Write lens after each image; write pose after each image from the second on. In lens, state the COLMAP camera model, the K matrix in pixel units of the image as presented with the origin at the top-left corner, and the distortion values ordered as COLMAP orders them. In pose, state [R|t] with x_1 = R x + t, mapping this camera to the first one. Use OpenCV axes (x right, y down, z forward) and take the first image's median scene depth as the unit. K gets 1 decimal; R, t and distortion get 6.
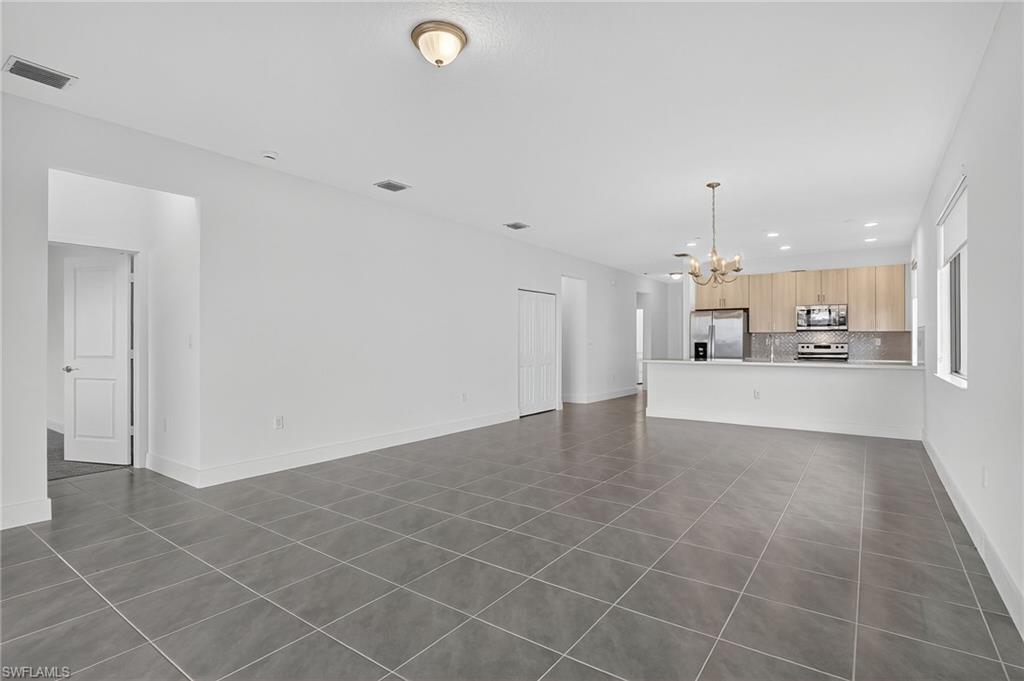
lens RADIAL K [[498.5, 0, 512.0], [0, 498.5, 340.5], [0, 0, 1]] dist [-0.014927, -0.000260]
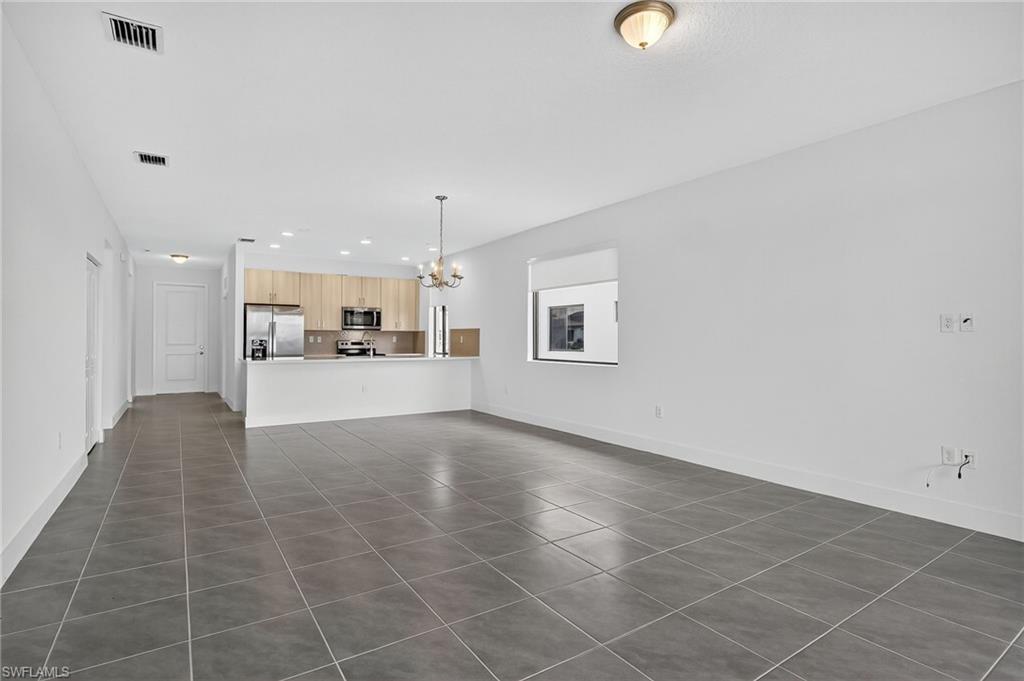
lens RADIAL K [[501.7, 0, 507.1], [0, 501.7, 338.4], [0, 0, 1]] dist [-0.005317, -0.000729]
pose [[0.366034, -0.000977, 0.930601, -0.320499], [-0.003422, 0.999991, 0.002396, -0.003133], [-0.930595, -0.004062, 0.366027, 0.254191]]
